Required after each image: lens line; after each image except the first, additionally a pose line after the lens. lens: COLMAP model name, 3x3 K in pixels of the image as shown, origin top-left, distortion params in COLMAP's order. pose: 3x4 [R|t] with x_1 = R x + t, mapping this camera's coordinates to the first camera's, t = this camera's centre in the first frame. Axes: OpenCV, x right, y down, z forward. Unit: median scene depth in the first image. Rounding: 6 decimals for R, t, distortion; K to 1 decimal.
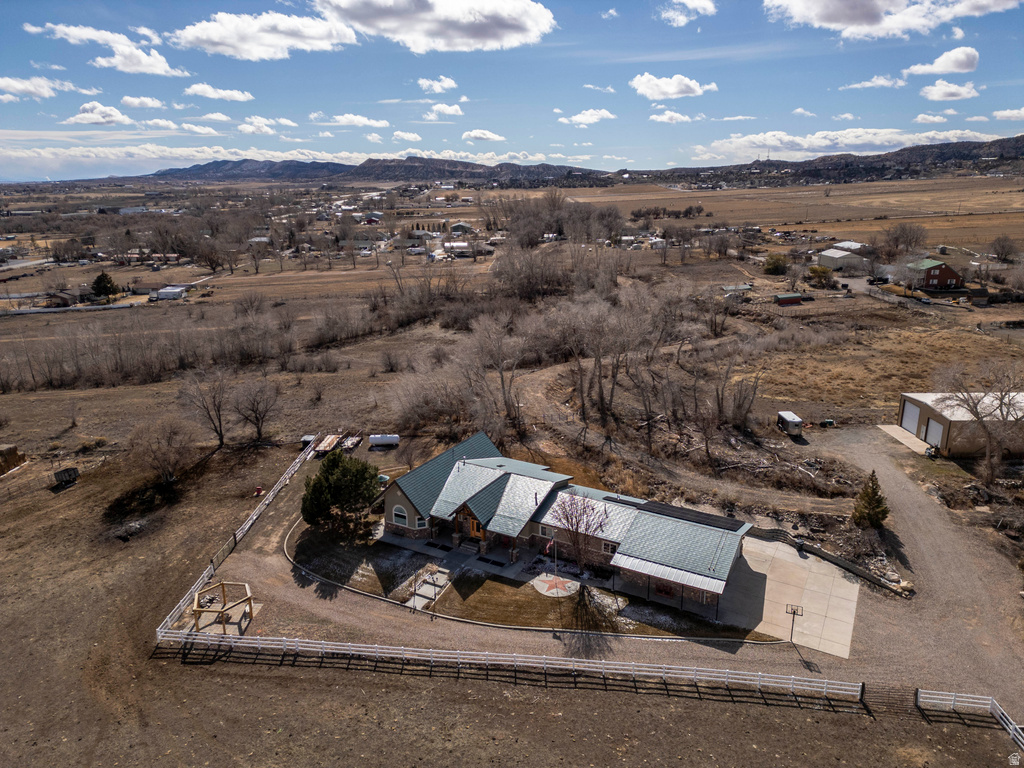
lens RADIAL K [[707.1, 0, 512.0], [0, 707.1, 384.0], [0, 0, 1]] dist [0.085197, -0.076690]
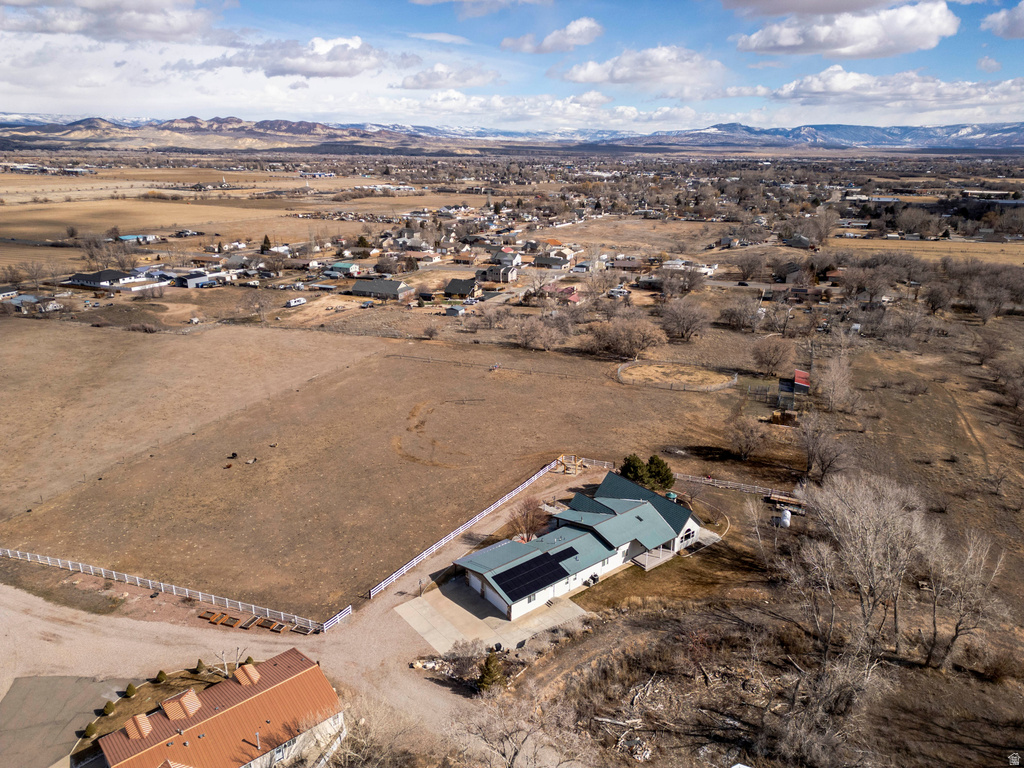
lens RADIAL K [[707.1, 0, 512.0], [0, 707.1, 384.0], [0, 0, 1]] dist [0.085197, -0.076690]
pose [[-0.381479, 0.304391, -0.872823, 0.938323], [-0.257750, 0.871752, 0.416670, -0.481716], [0.887715, 0.383921, -0.254098, 0.828315]]
